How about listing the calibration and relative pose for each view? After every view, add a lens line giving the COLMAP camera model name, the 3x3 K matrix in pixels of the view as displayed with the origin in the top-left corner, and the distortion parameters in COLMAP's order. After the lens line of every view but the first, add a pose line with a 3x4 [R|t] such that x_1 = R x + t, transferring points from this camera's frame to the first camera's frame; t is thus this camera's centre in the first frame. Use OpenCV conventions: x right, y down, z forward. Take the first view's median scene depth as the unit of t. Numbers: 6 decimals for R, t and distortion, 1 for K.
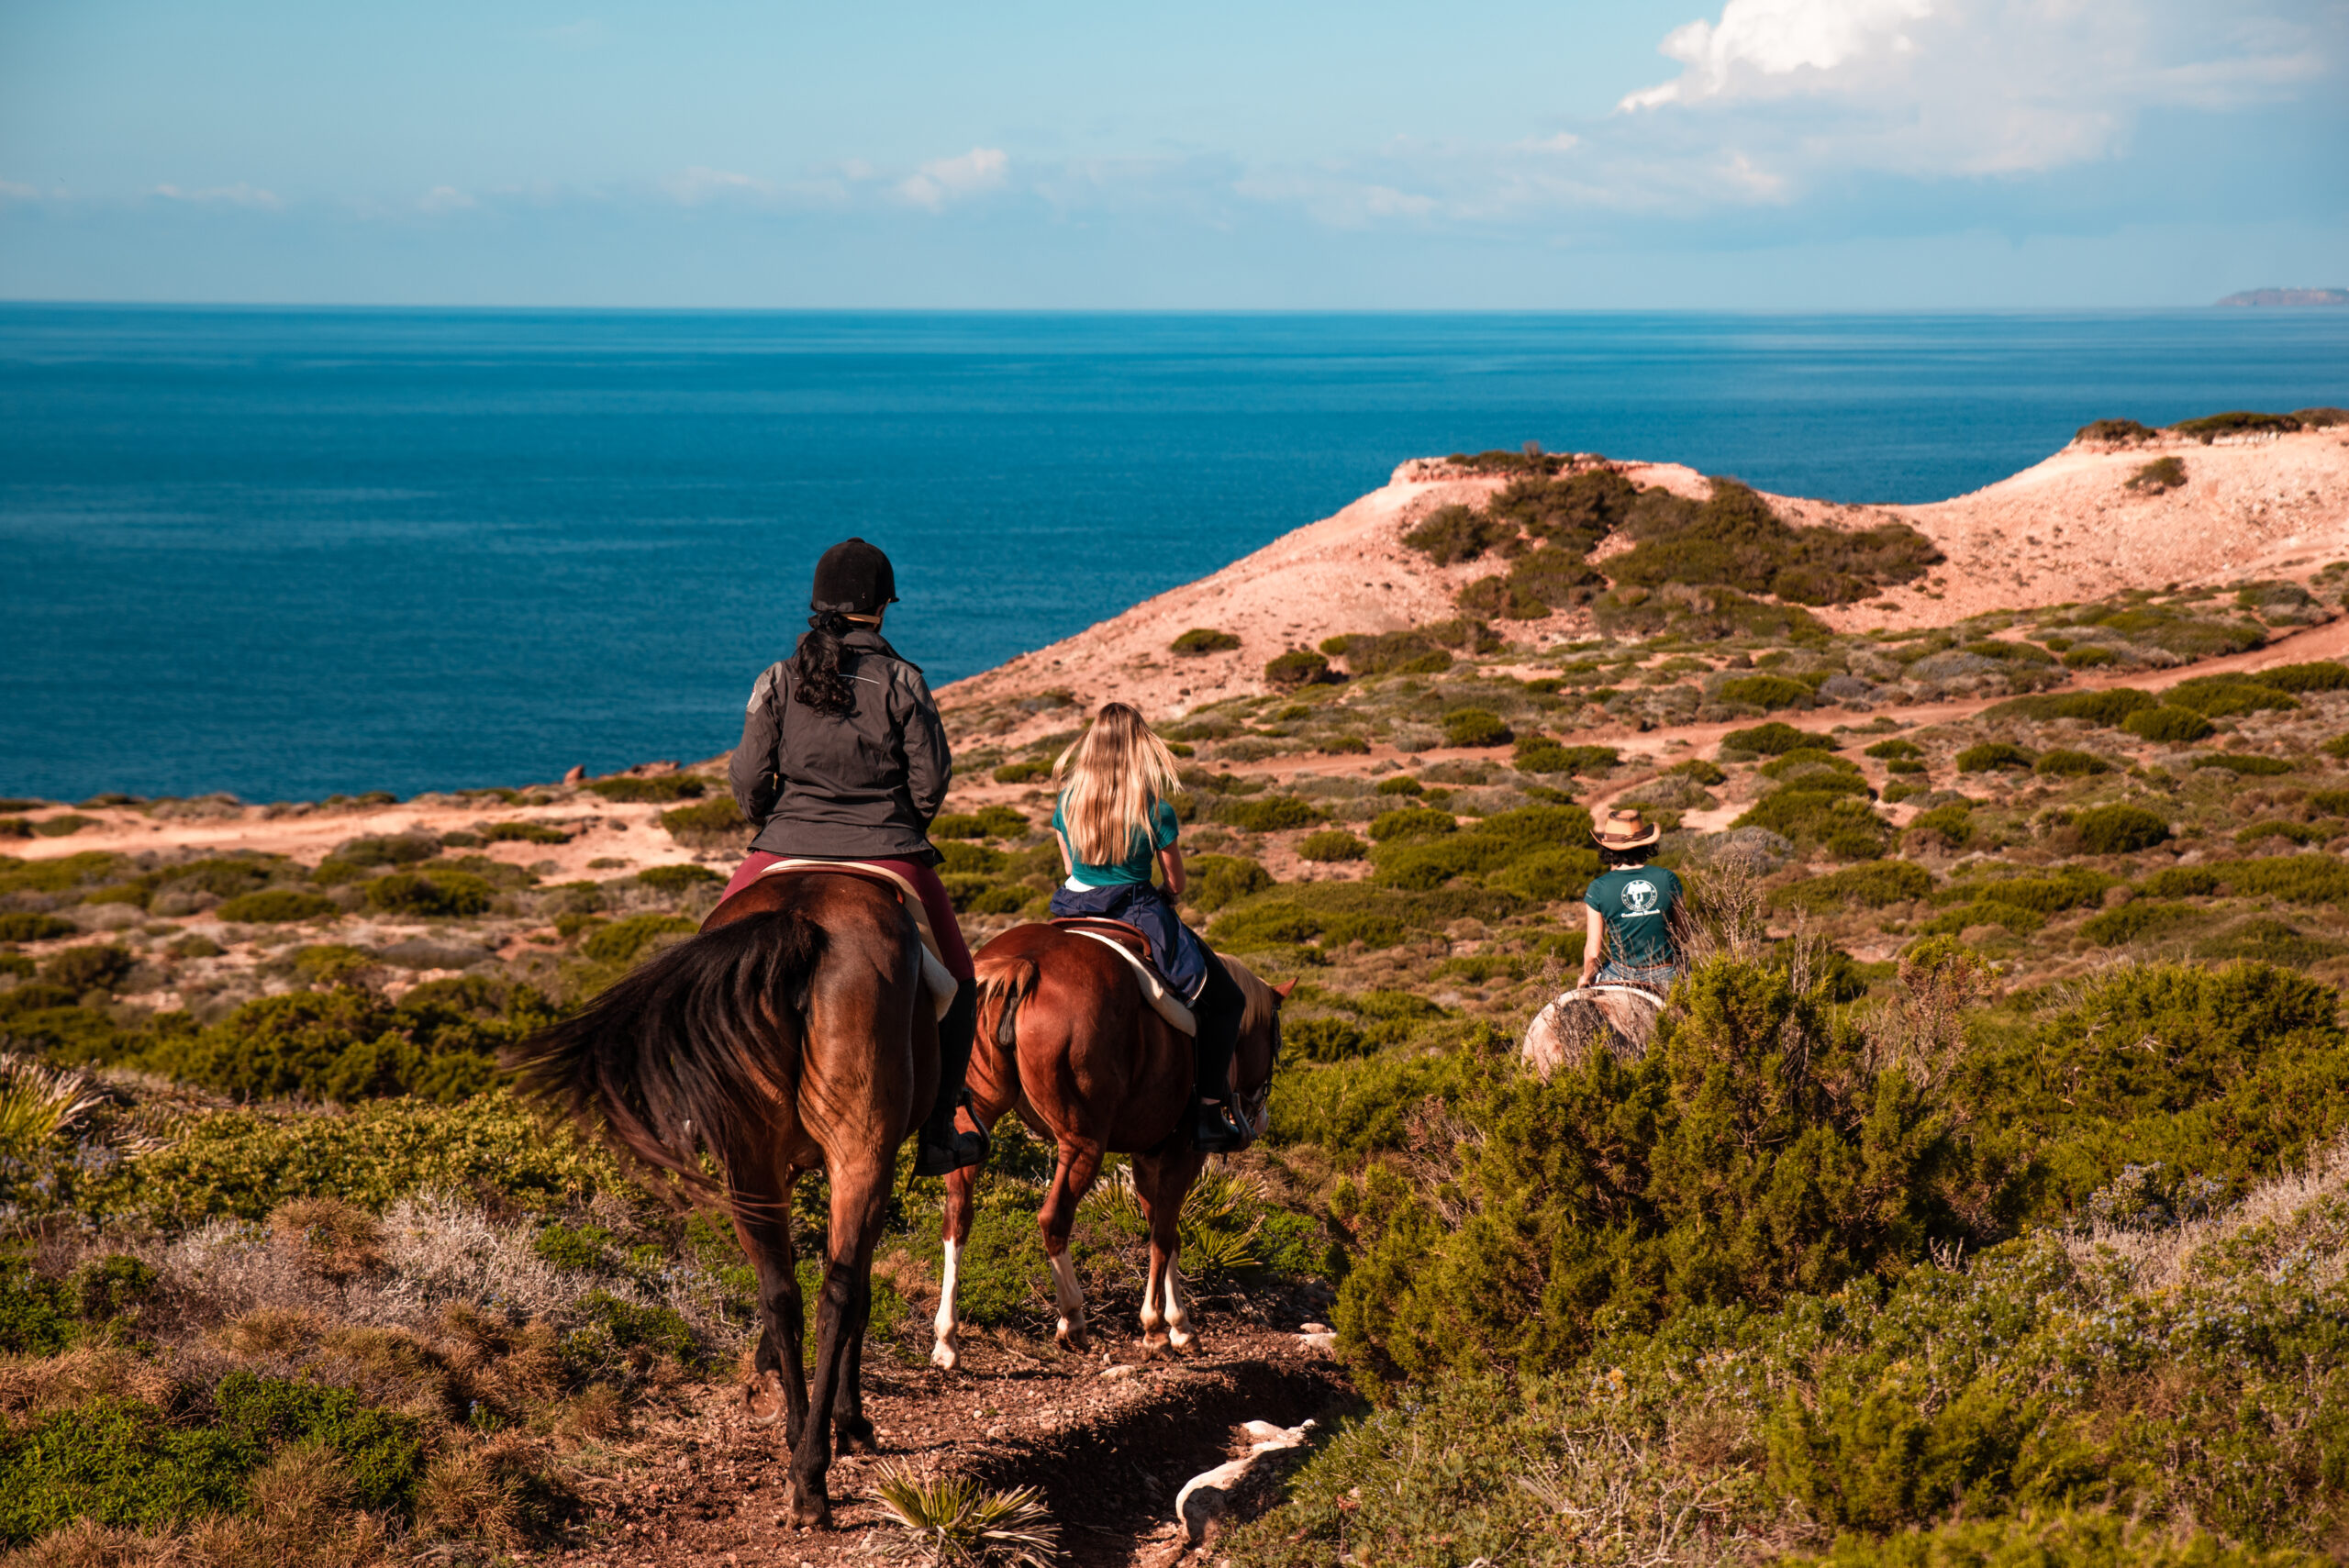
lens RADIAL K [[4726.2, 0, 1171.3], [0, 4726.2, 775.2], [0, 0, 1]] dist [0.269953, 0.000000]
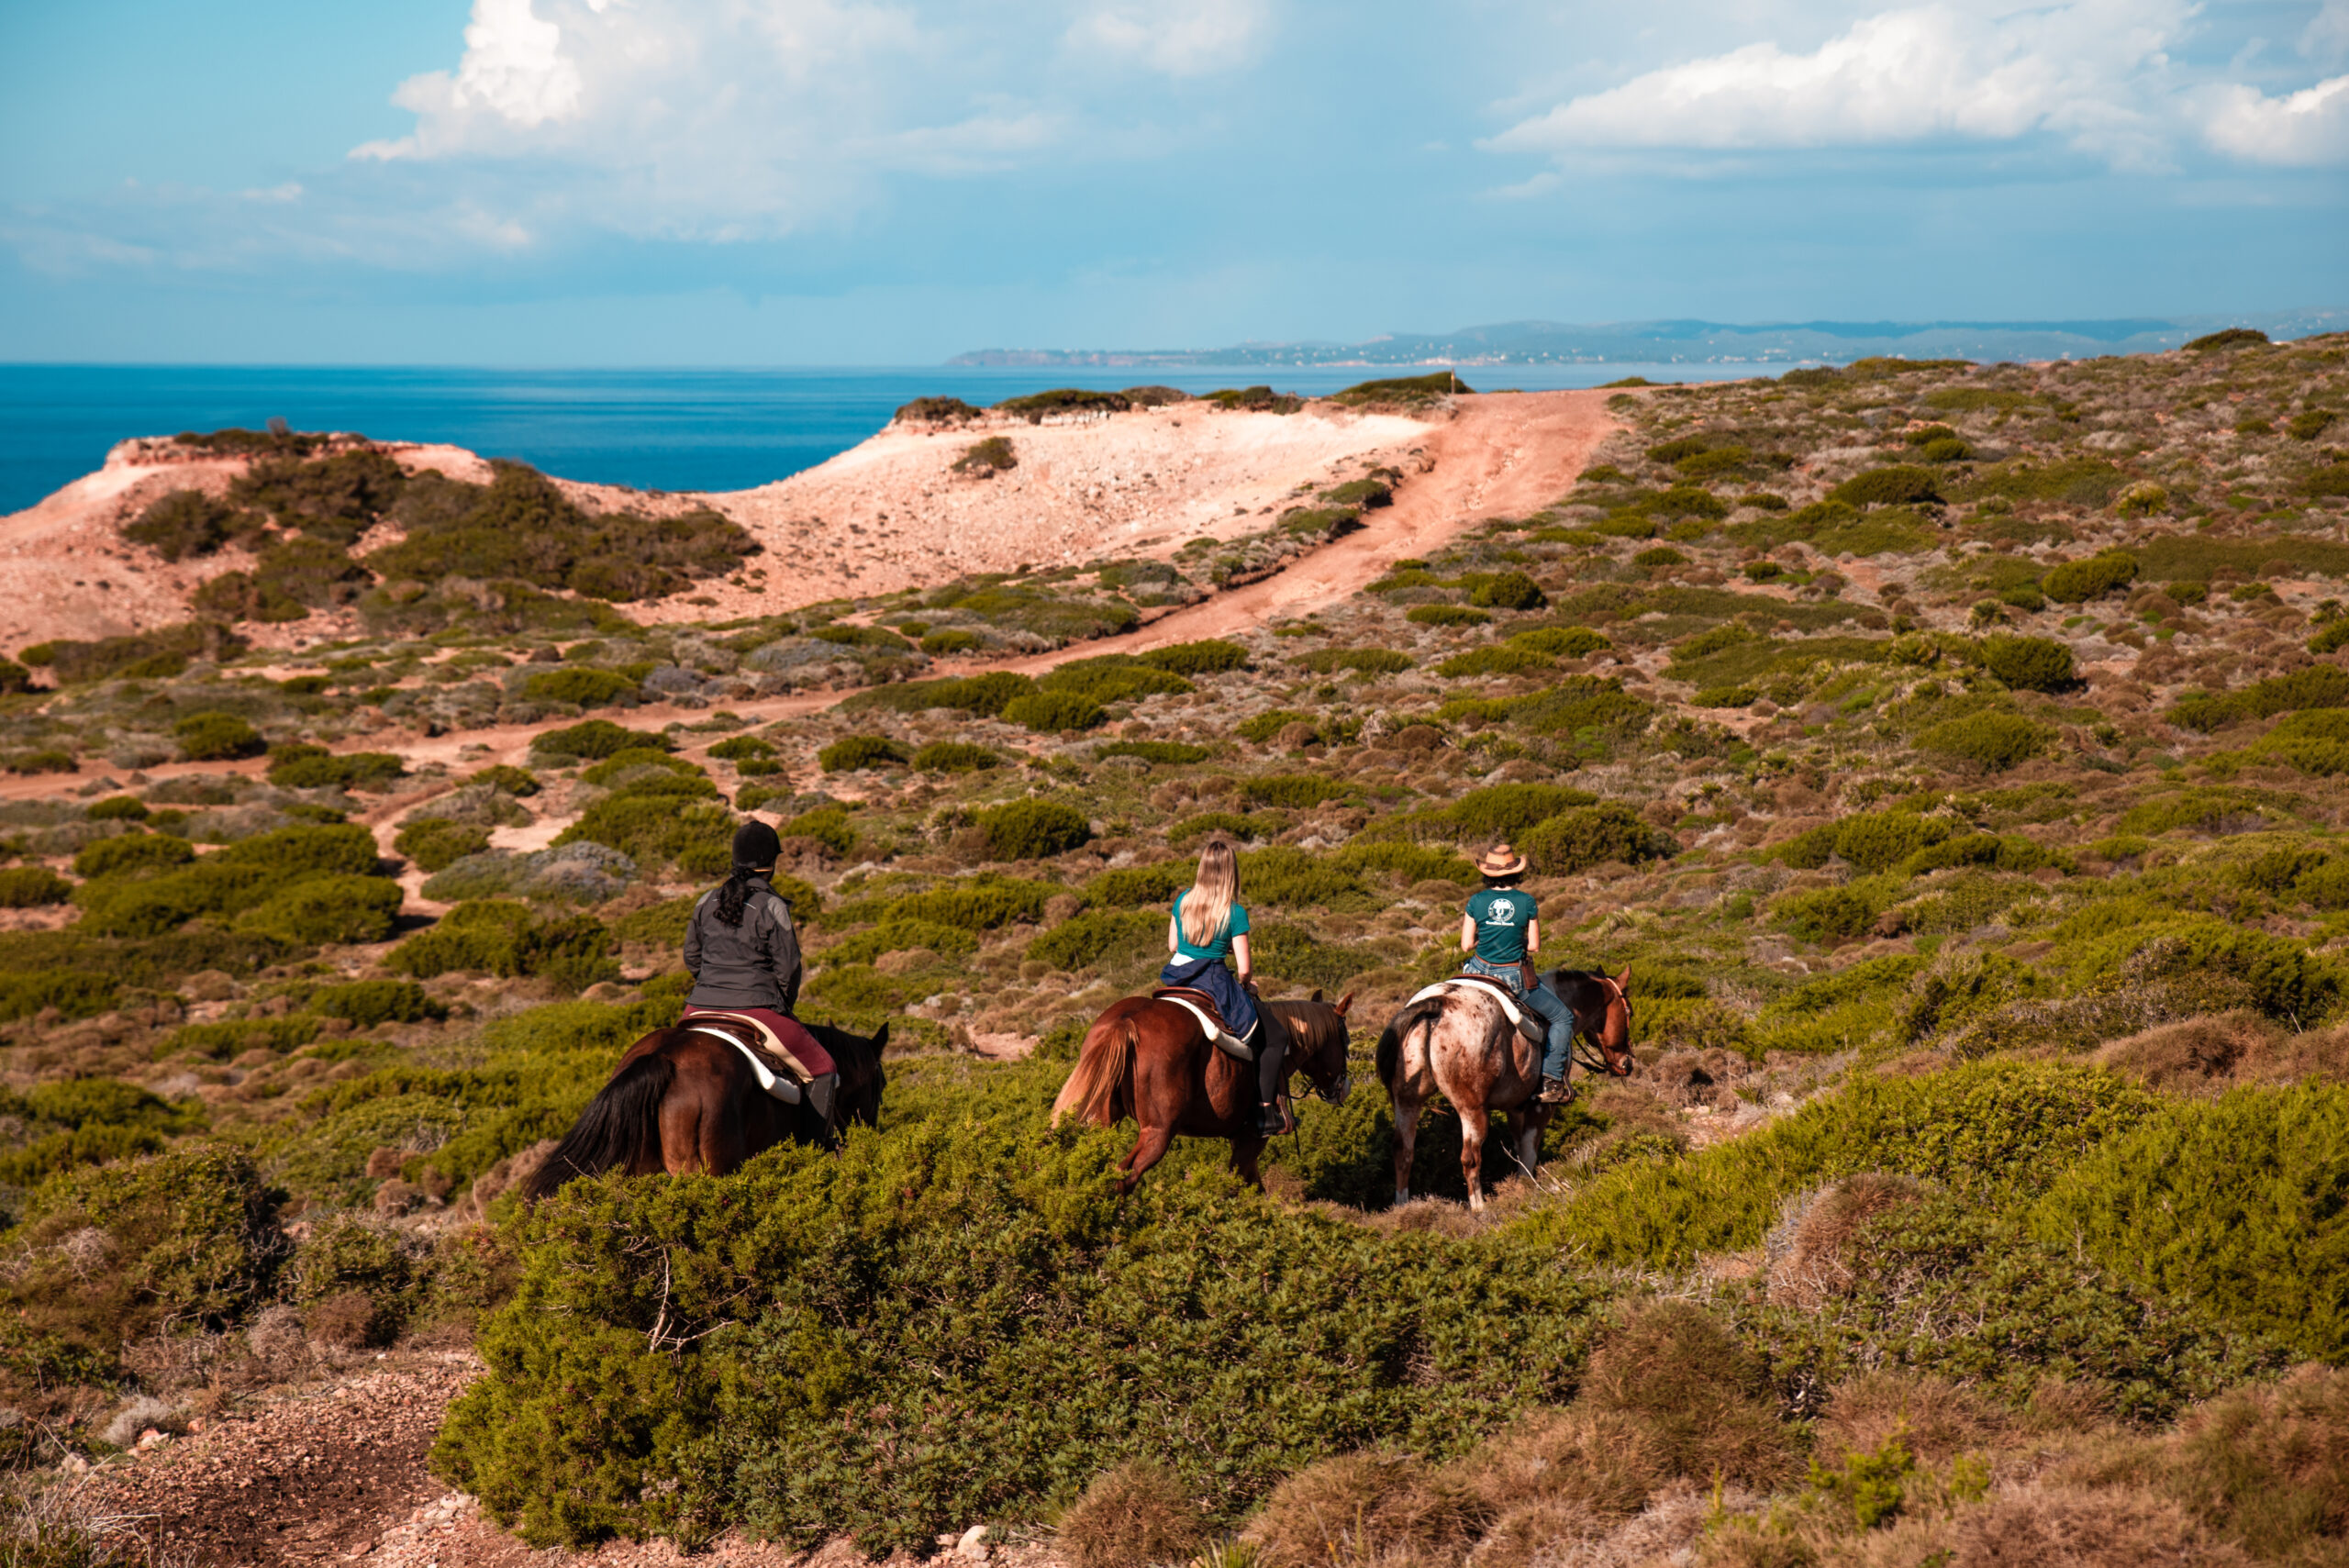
lens RADIAL K [[4726.2, 0, 1175.5], [0, 4726.2, 769.2], [0, 0, 1]] dist [0.269953, 0.000000]
pose [[0.965884, -0.027864, 0.257472, 0.012686], [0.031271, 0.999469, -0.009146, 0.007638], [-0.257080, 0.016886, 0.966242, 0.179497]]
